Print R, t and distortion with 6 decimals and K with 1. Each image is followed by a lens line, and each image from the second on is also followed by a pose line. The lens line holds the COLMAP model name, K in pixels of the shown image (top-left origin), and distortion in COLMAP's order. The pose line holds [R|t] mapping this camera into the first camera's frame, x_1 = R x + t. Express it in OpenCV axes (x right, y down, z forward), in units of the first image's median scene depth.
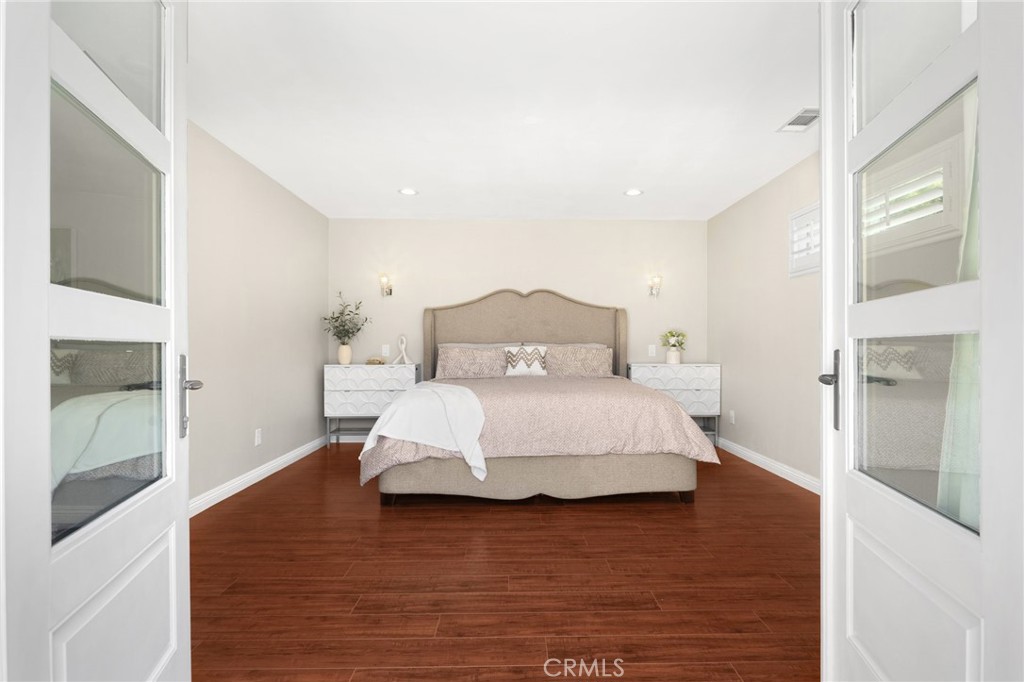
lens RADIAL K [[497.7, 0, 513.3], [0, 497.7, 344.8], [0, 0, 1]] dist [-0.021337, -0.000256]
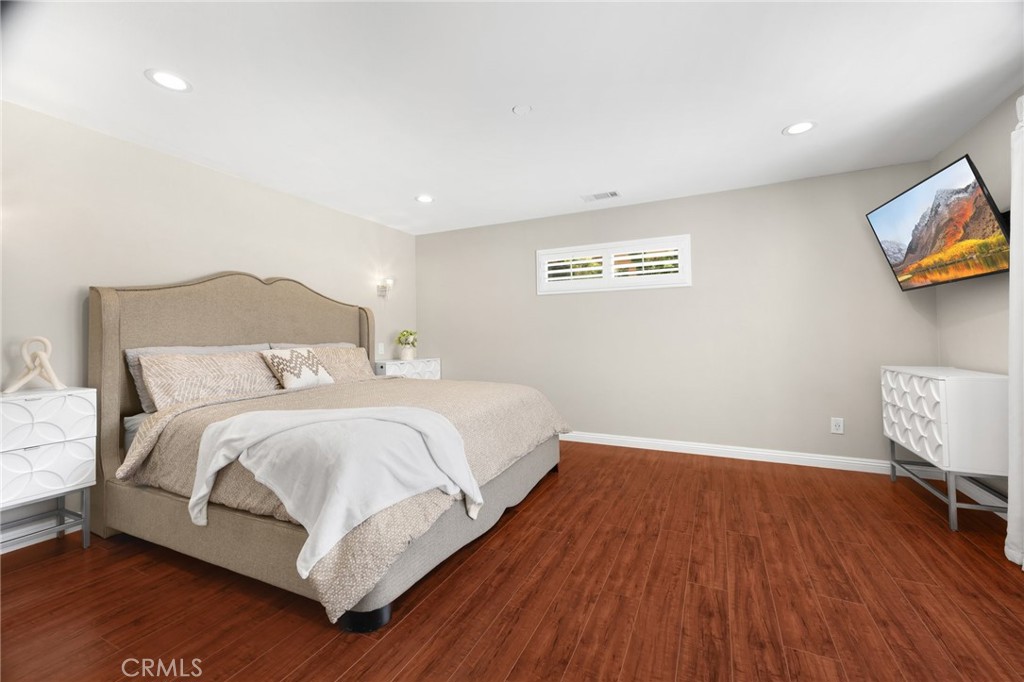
lens RADIAL K [[406.6, 0, 511.7], [0, 406.6, 335.2], [0, 0, 1]] dist [0.004943, -0.000174]
pose [[0.458724, -0.001425, 0.888577, -0.811142], [0.008357, 0.999961, -0.002711, -0.027757], [-0.888539, 0.008669, 0.458719, 0.843459]]
